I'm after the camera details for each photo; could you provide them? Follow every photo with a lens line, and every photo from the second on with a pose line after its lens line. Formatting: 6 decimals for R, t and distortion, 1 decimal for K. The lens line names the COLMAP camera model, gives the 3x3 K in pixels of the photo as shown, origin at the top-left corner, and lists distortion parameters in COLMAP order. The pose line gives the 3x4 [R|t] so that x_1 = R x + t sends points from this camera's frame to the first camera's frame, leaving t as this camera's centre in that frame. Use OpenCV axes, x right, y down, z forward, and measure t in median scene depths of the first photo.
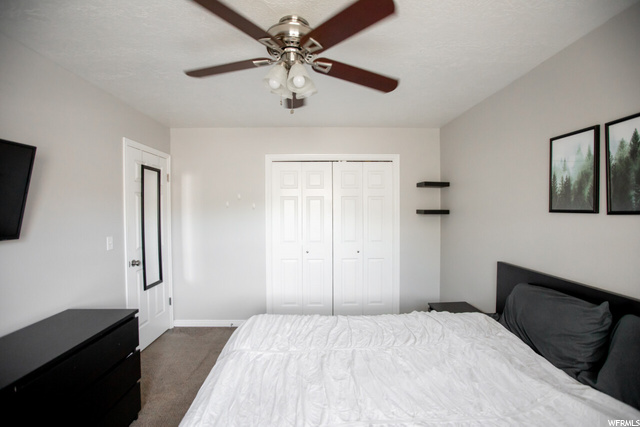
lens RADIAL K [[299.0, 0, 320.0], [0, 299.0, 213.5], [0, 0, 1]] dist [-0.026126, 0.001022]
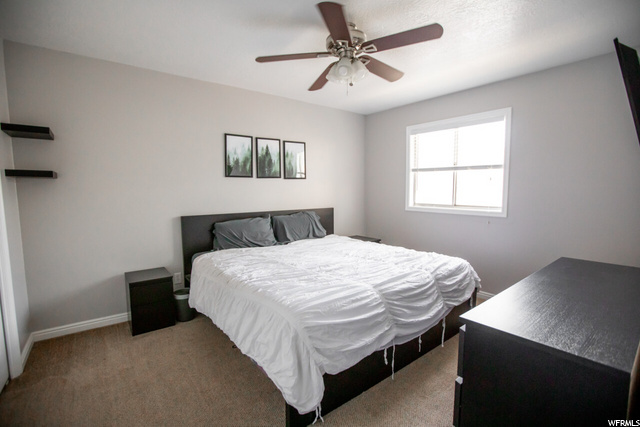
lens RADIAL K [[299.0, 0, 320.0], [0, 299.0, 213.5], [0, 0, 1]] dist [-0.026126, 0.001022]
pose [[-0.616199, -0.066430, 0.784784, -1.061978], [0.017259, 0.995058, 0.097781, 0.054118], [-0.787401, 0.073797, -0.612008, 1.873882]]
